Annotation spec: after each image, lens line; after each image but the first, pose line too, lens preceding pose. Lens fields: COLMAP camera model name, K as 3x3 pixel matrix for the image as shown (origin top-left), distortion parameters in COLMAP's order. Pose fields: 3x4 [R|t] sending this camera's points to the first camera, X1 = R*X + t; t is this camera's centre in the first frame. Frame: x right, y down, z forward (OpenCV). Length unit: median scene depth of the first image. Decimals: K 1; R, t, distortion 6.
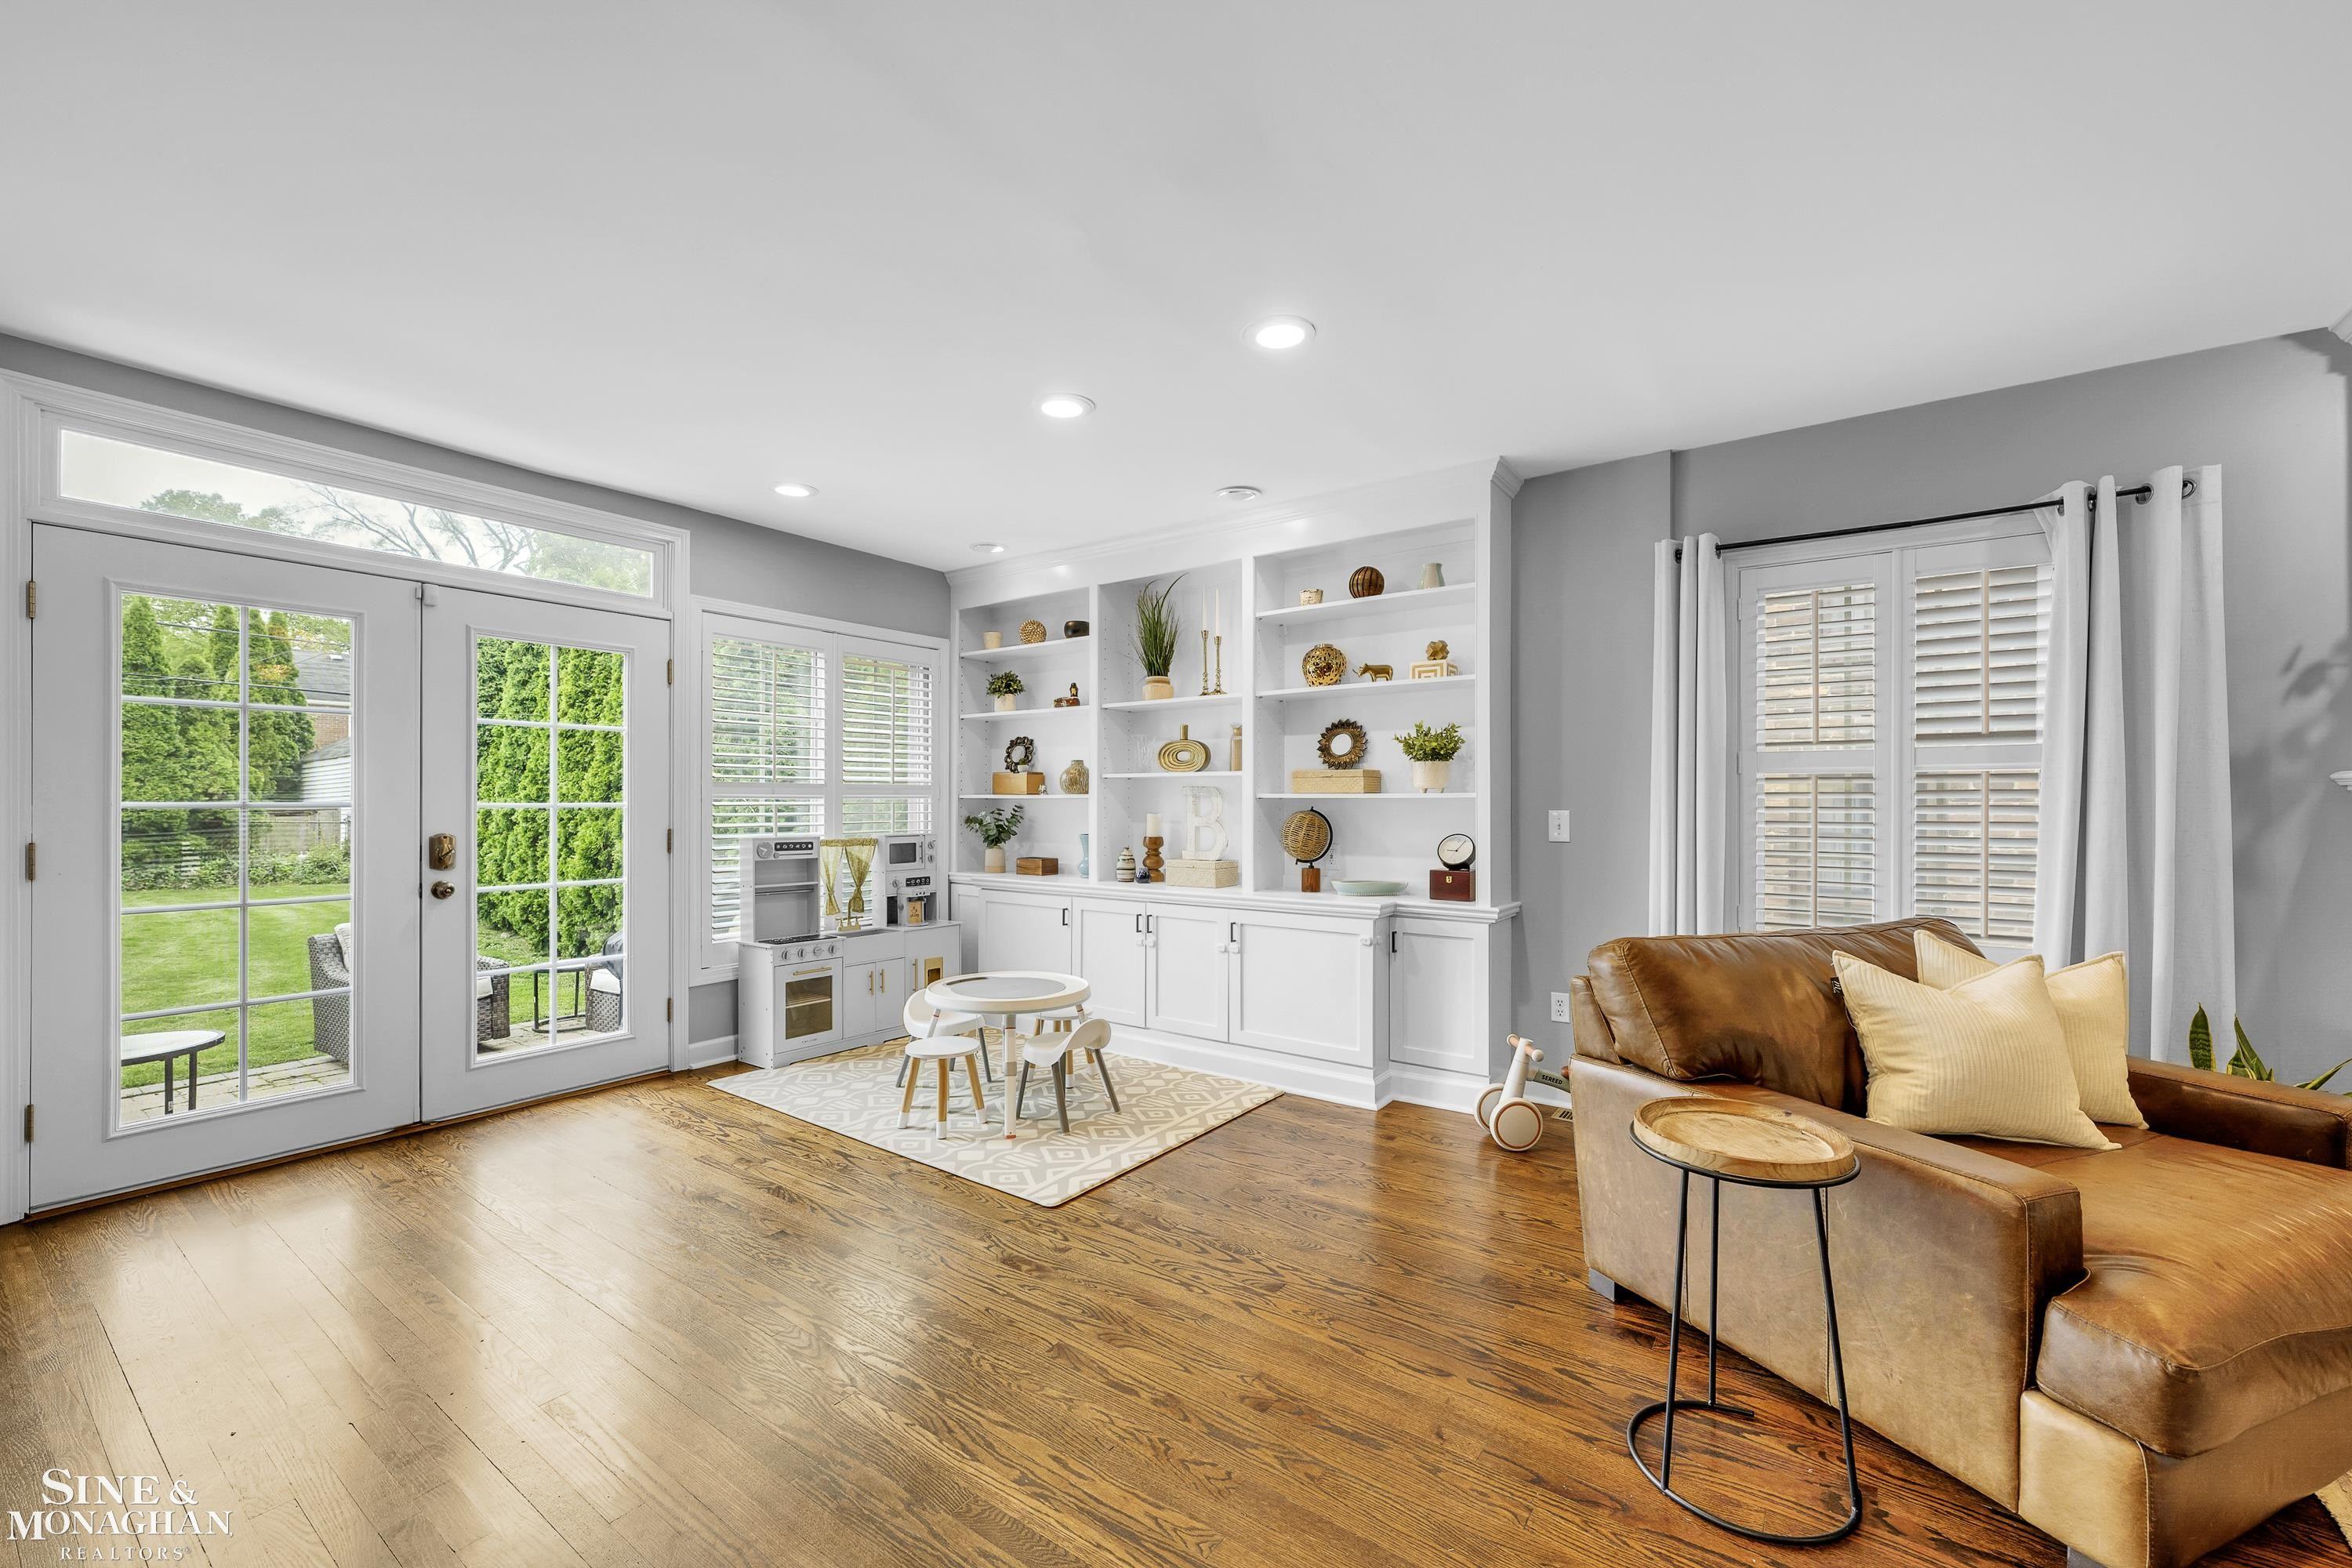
lens RADIAL K [[937.3, 0, 1178.5], [0, 937.3, 800.2], [0, 0, 1]] dist [-0.003178, 0.000802]
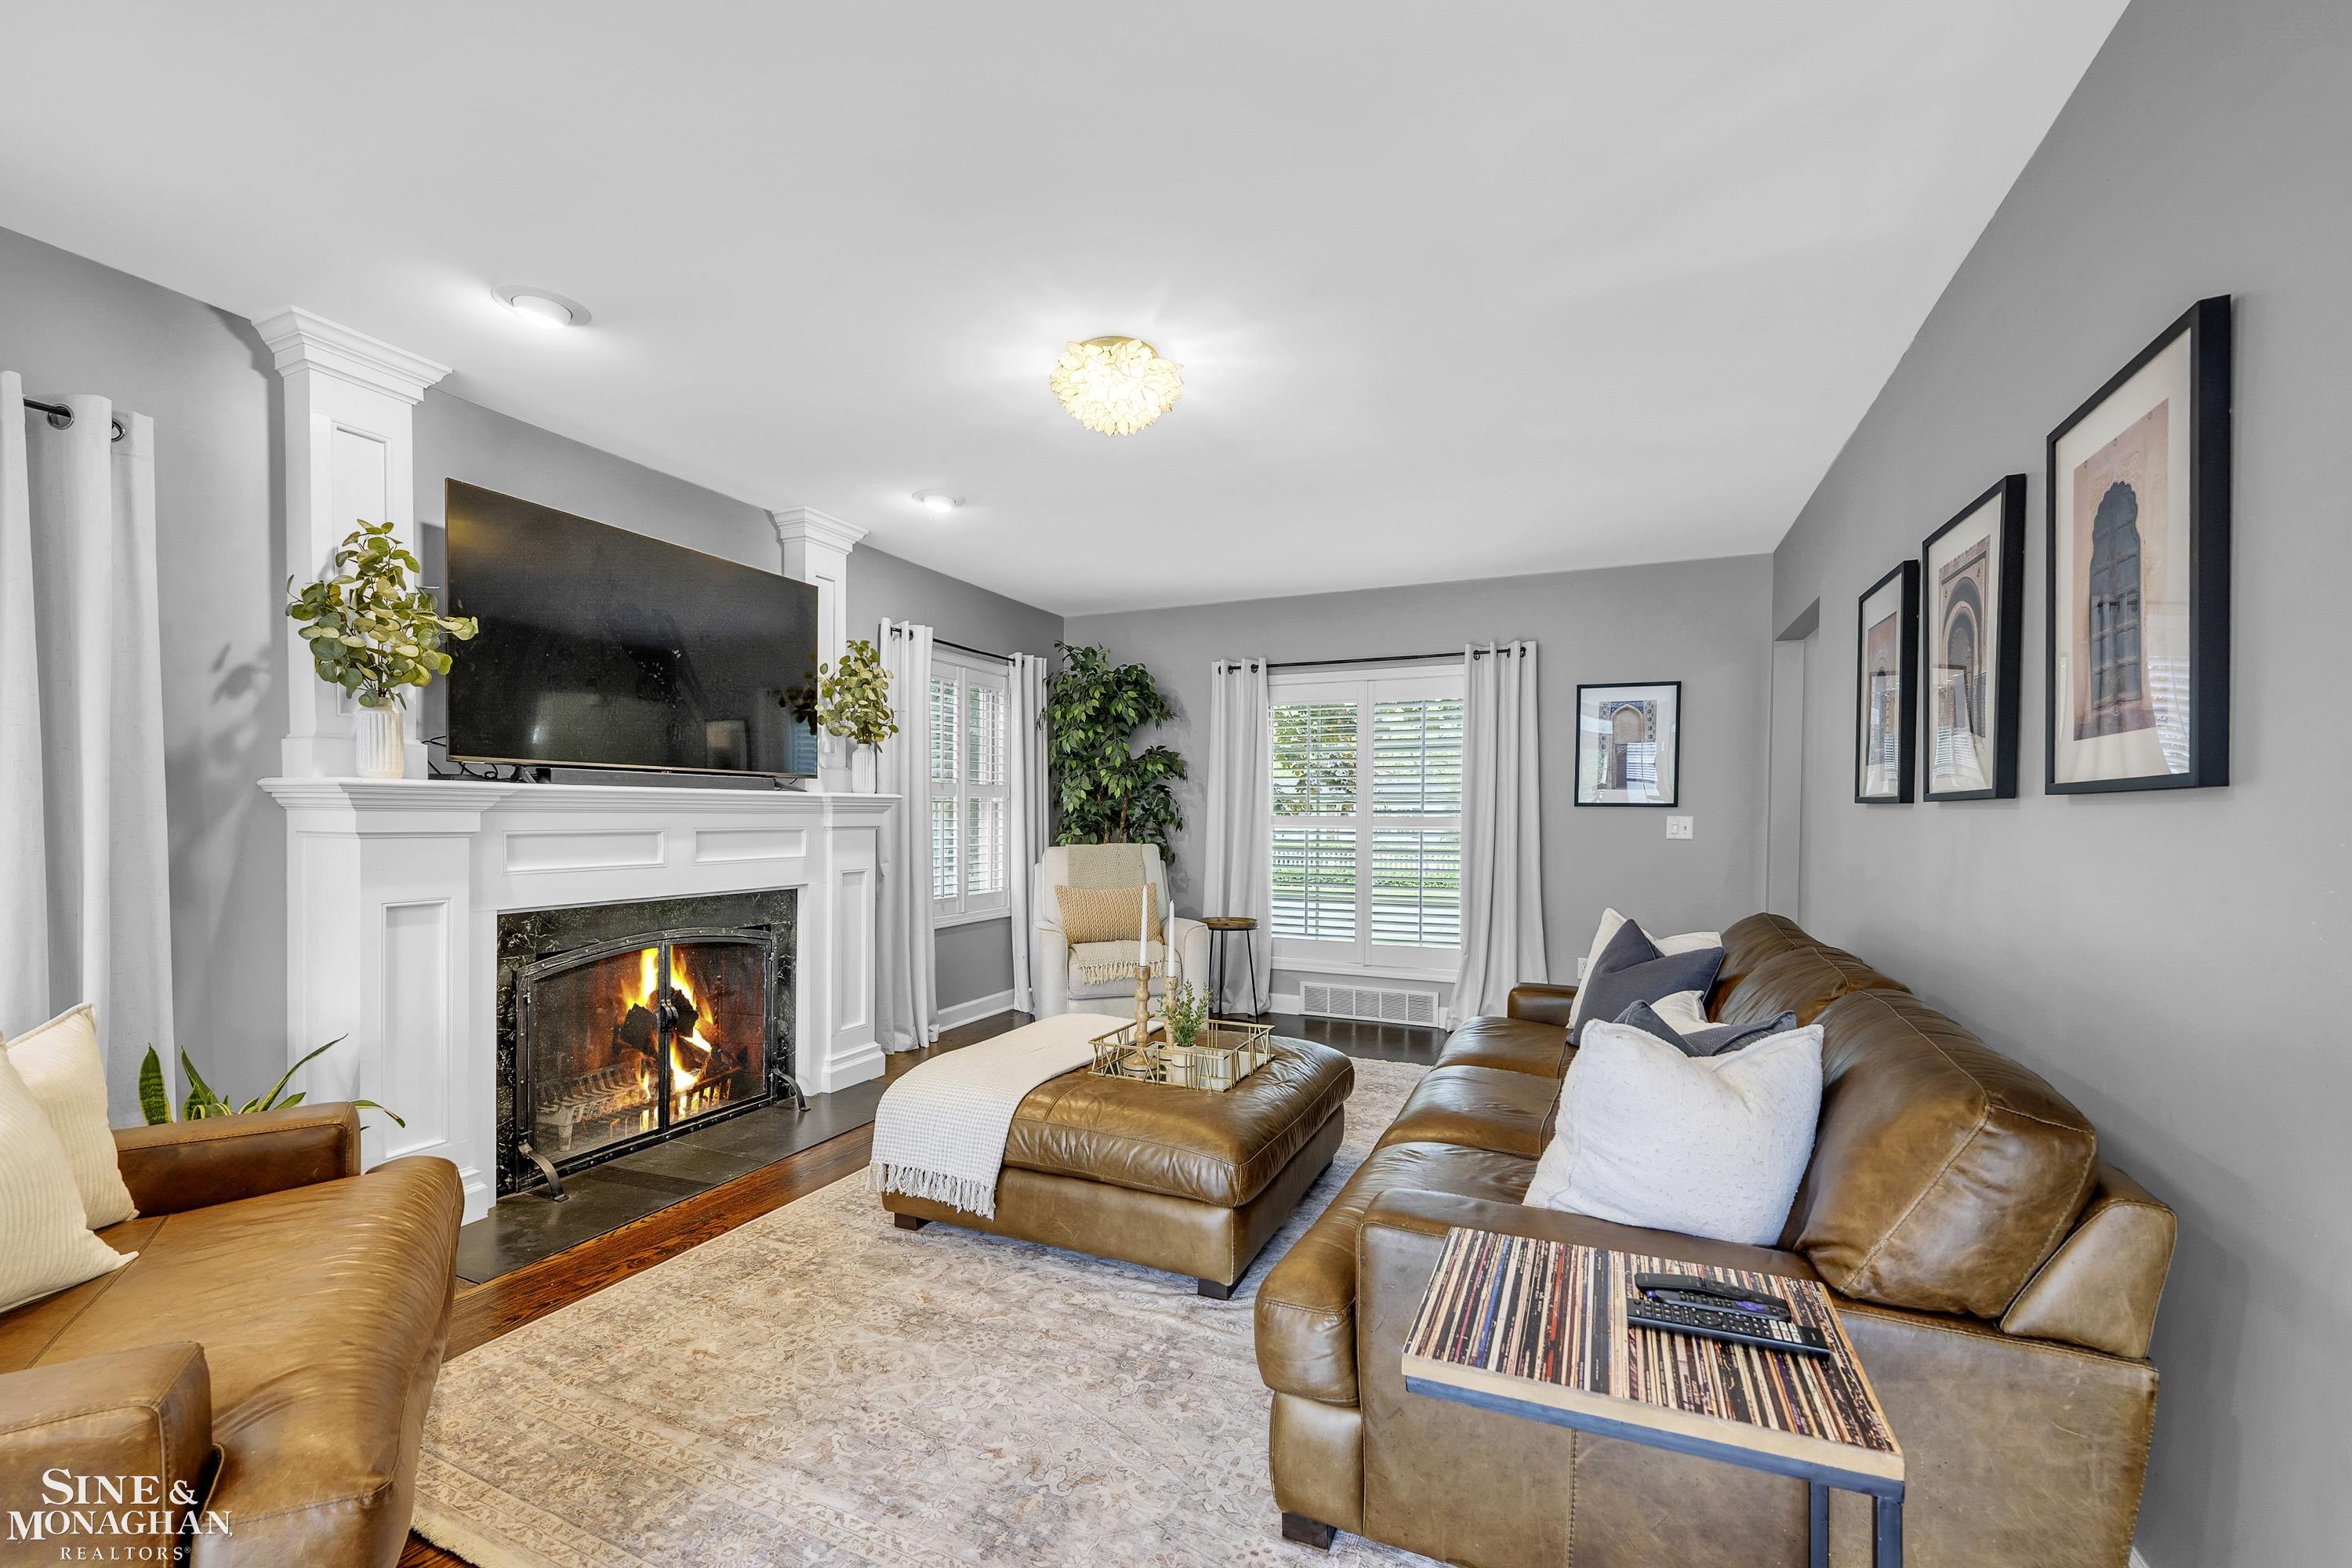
lens RADIAL K [[937.3, 0, 1160.9], [0, 937.3, 830.8], [0, 0, 1]] dist [-0.003178, 0.000802]
pose [[-0.194273, -0.012976, 0.980862, 0.060193], [-0.002851, 0.999916, 0.012663, 0.007680], [-0.980943, -0.000336, -0.194293, 0.194748]]
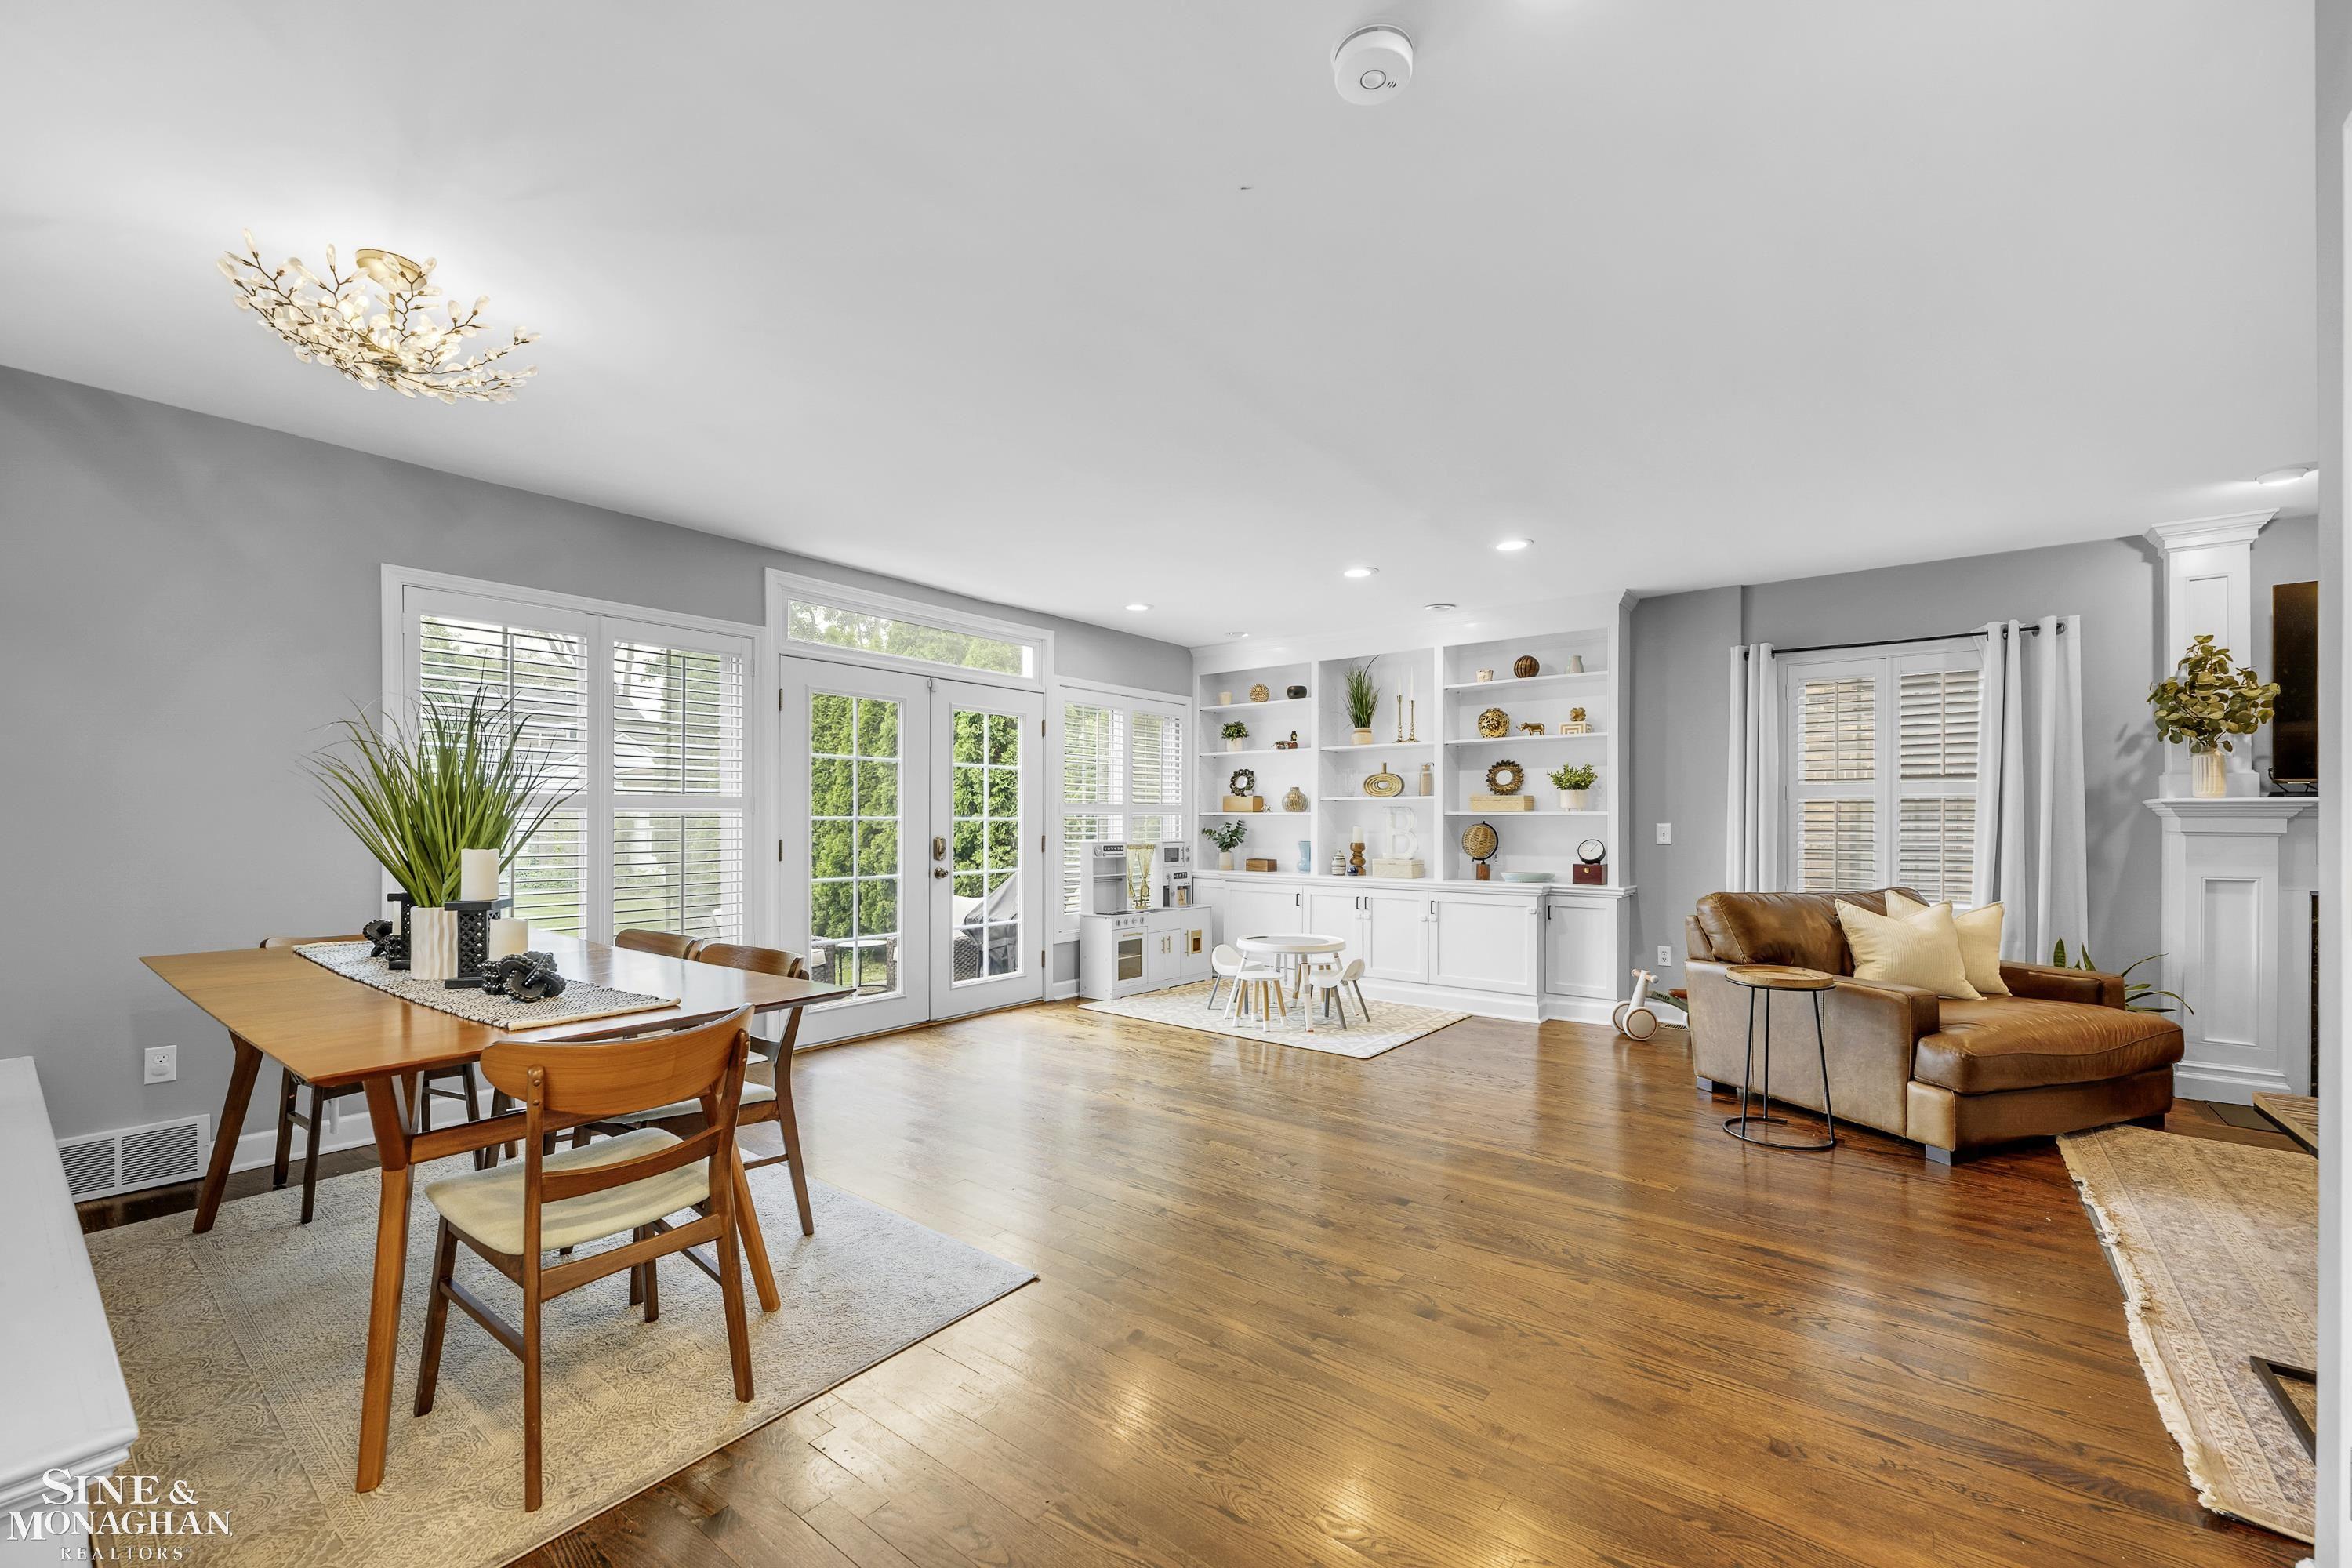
lens RADIAL K [[937.3, 0, 1193.4], [0, 937.3, 822.2], [0, 0, 1]] dist [-0.003178, 0.000802]
pose [[0.999368, 0.001389, -0.035511, -0.315233], [-0.001256, 0.999992, 0.003779, 0.004588], [0.035516, -0.003732, 0.999362, -0.563599]]
